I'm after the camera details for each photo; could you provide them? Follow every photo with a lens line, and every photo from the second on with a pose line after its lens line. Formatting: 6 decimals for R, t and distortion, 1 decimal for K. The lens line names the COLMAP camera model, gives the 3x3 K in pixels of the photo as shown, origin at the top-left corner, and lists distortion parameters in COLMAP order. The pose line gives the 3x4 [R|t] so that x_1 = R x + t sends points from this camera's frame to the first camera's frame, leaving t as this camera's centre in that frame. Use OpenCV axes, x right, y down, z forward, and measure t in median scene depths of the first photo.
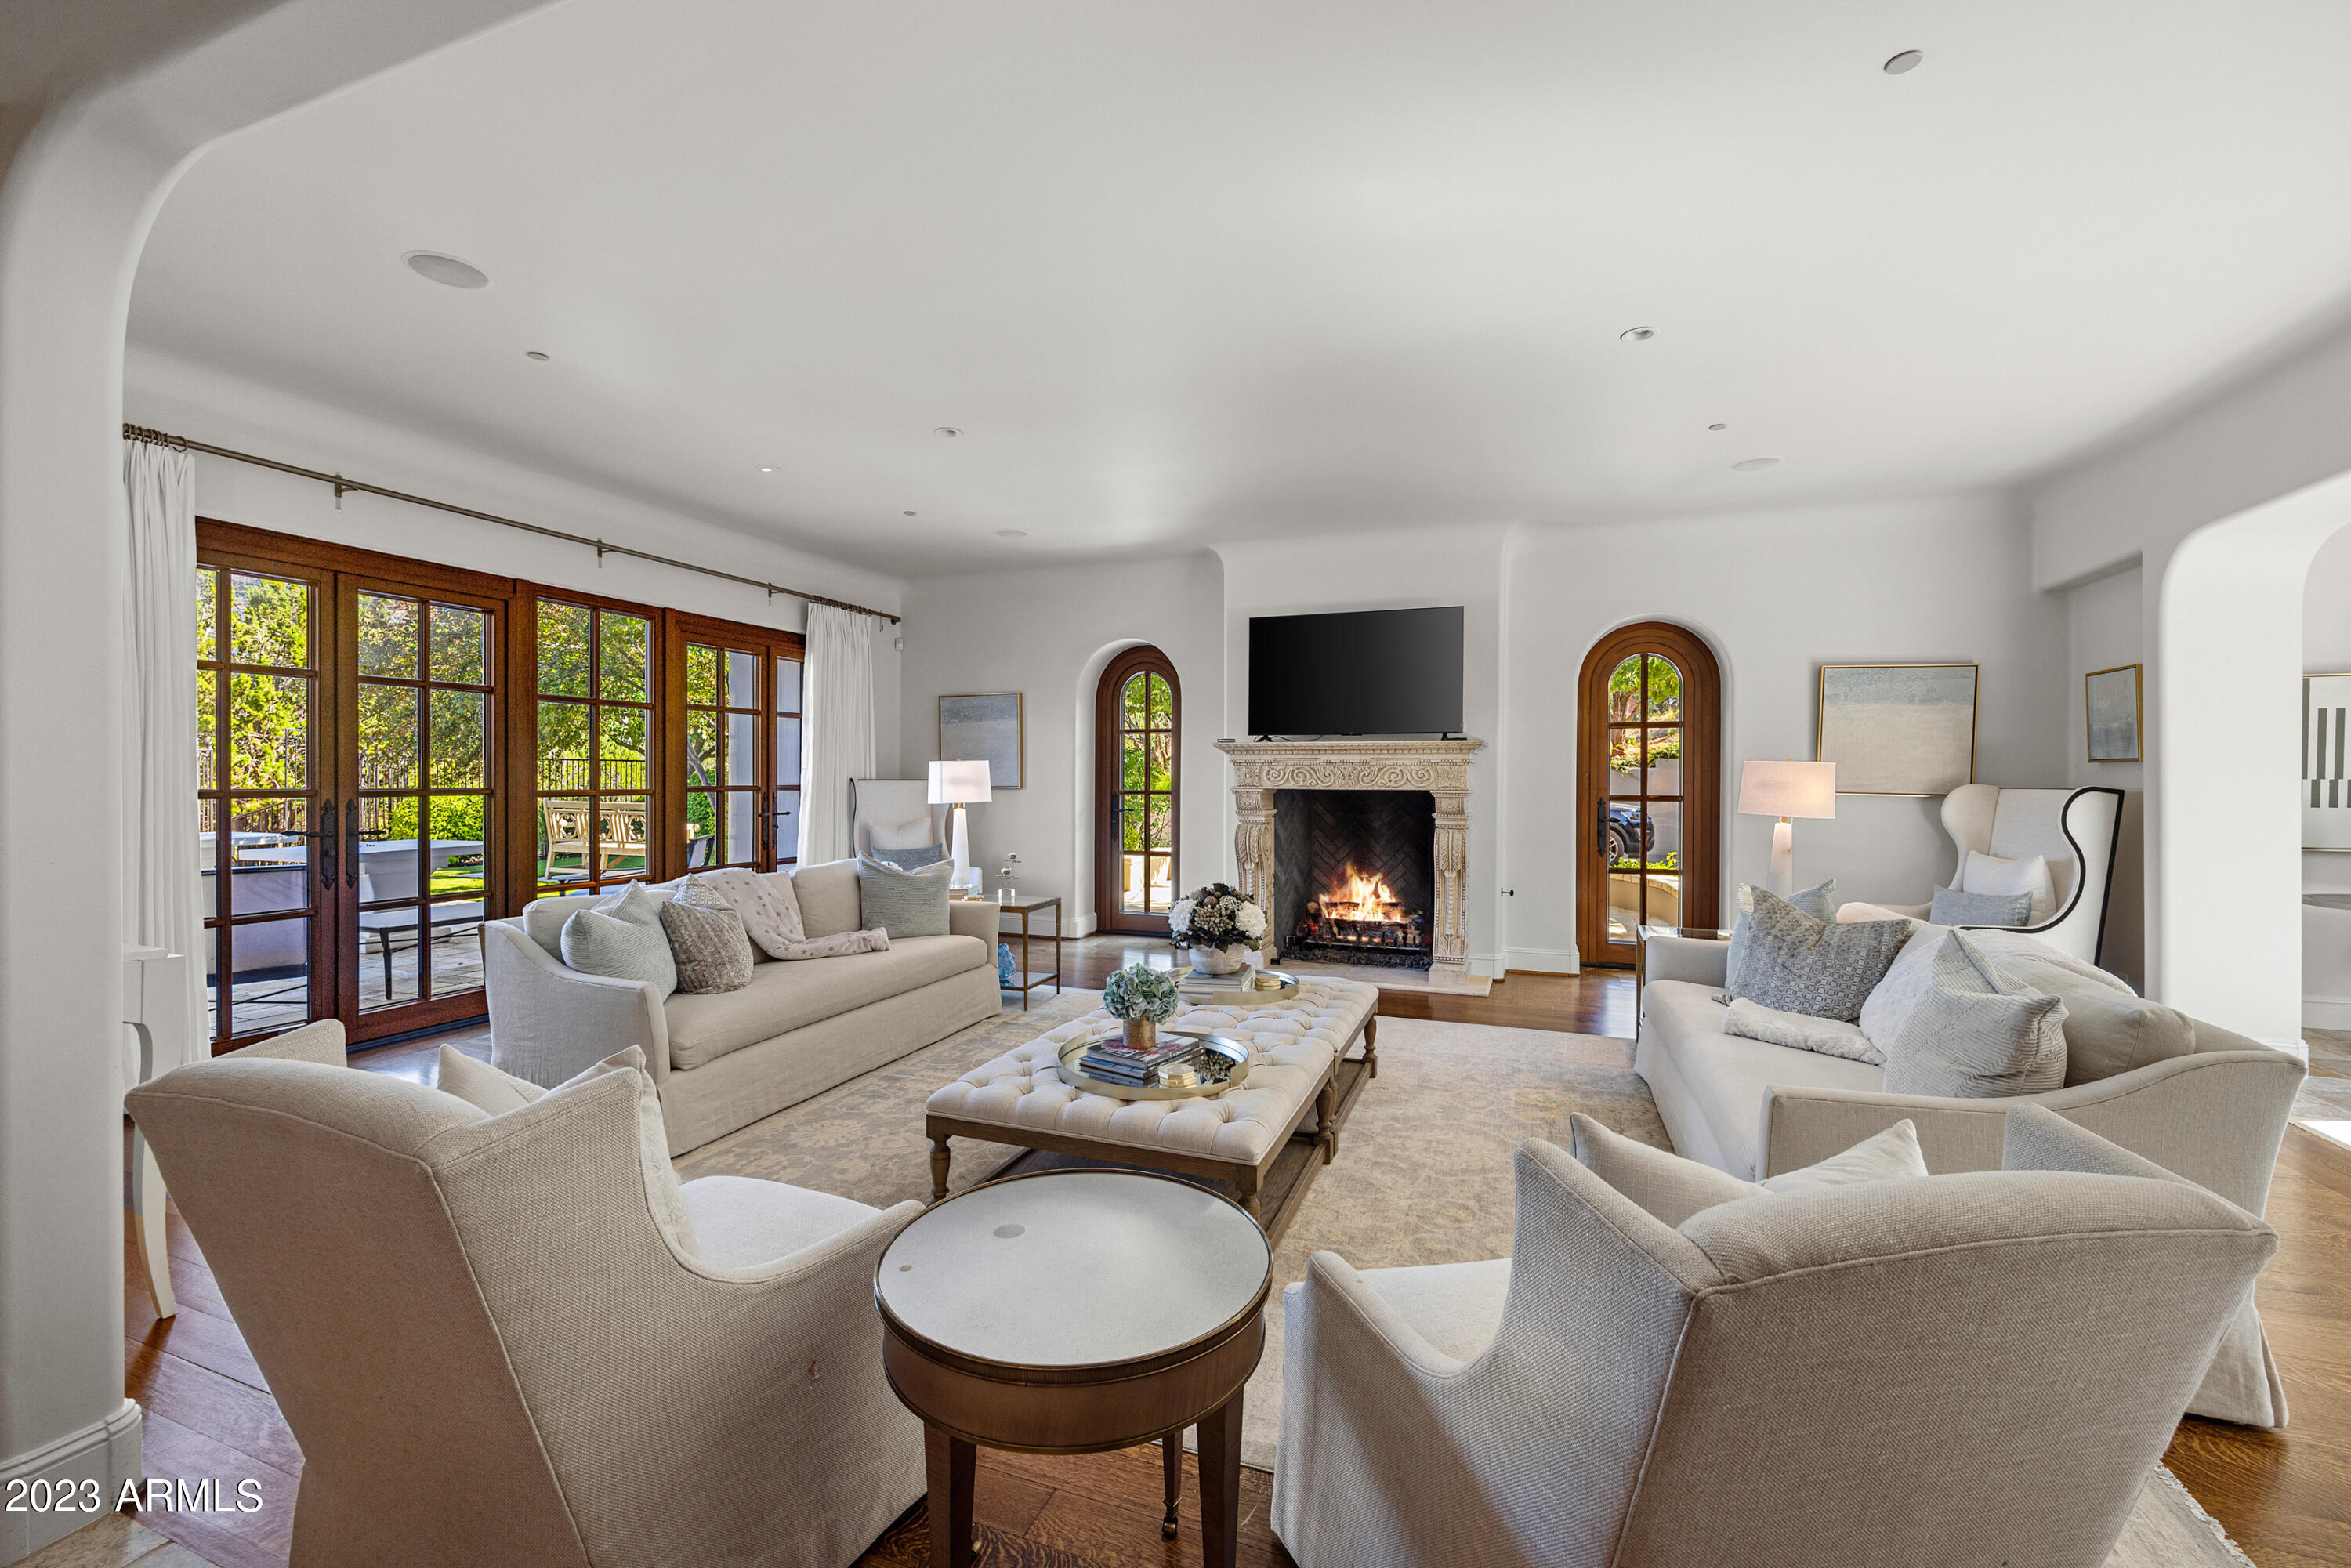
lens RADIAL K [[942.5, 0, 1213.2], [0, 942.5, 786.6], [0, 0, 1]] dist [0.000897, 0.000106]
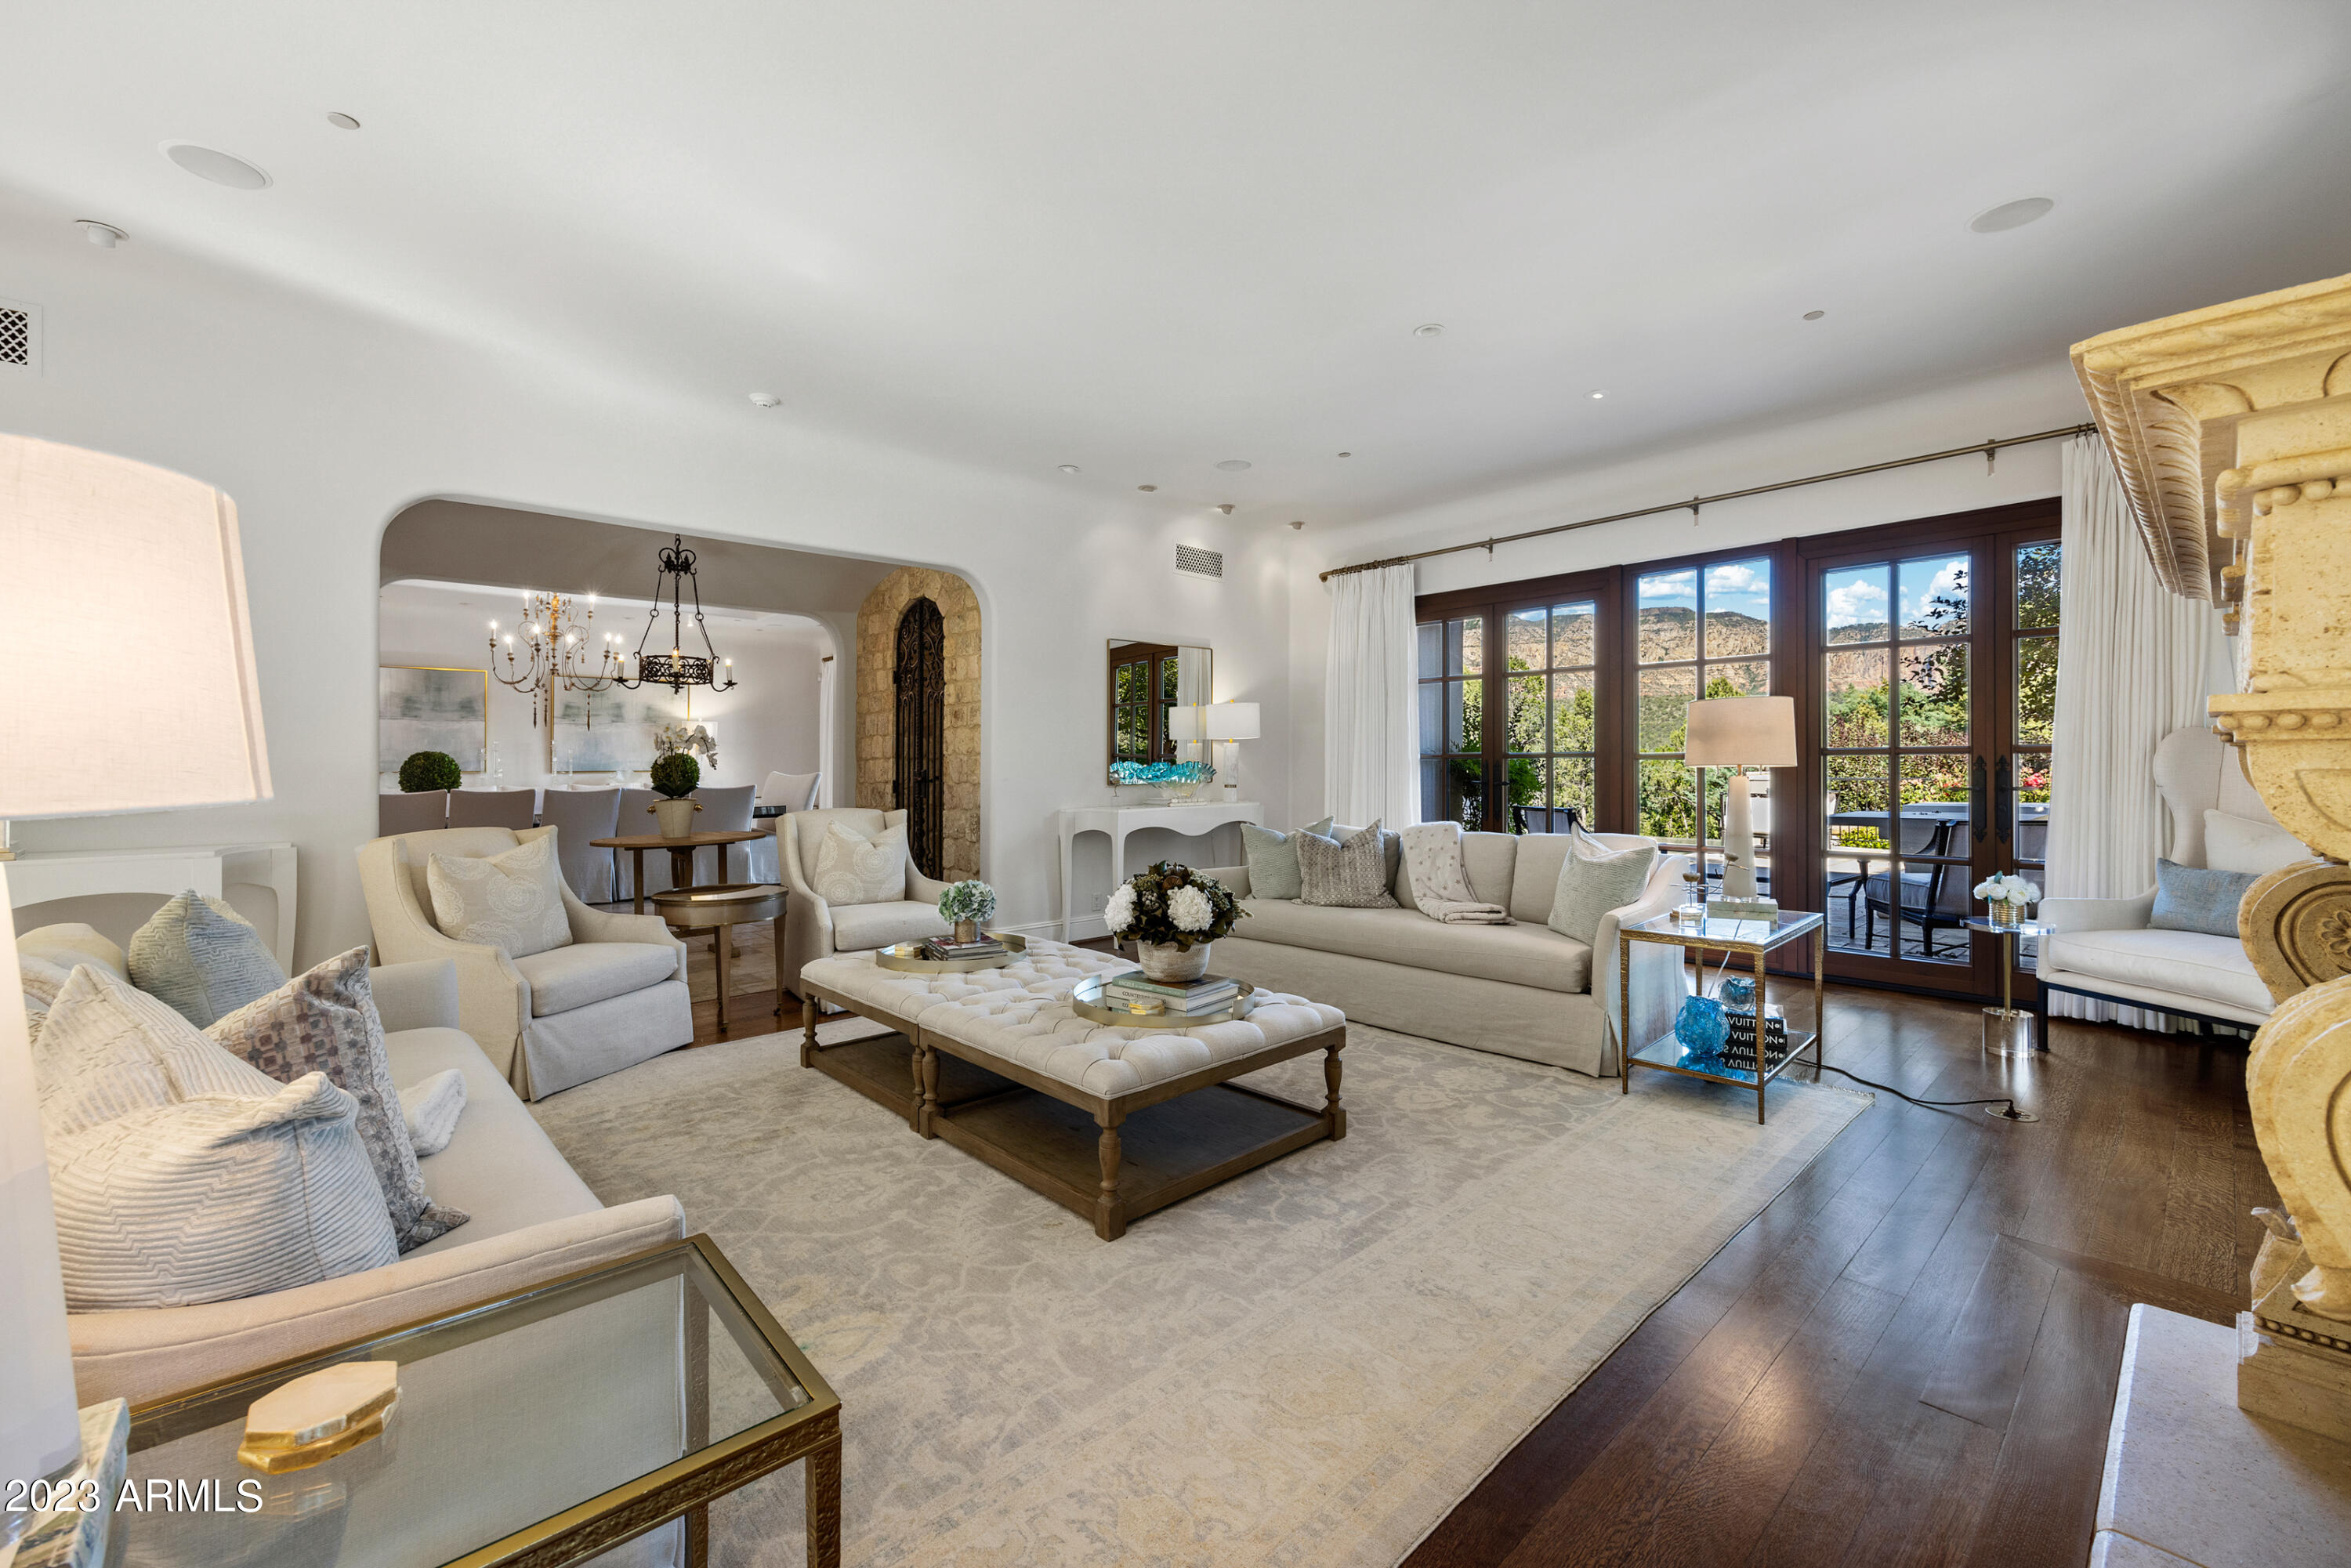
lens RADIAL K [[951.9, 0, 1117.0], [0, 951.9, 764.2], [0, 0, 1]] dist [-0.000915, -0.000010]
pose [[-0.504350, -0.001049, -0.863498, 0.638295], [-0.004780, 0.999987, 0.001577, 0.020610], [0.863486, 0.004923, -0.504349, 1.247562]]
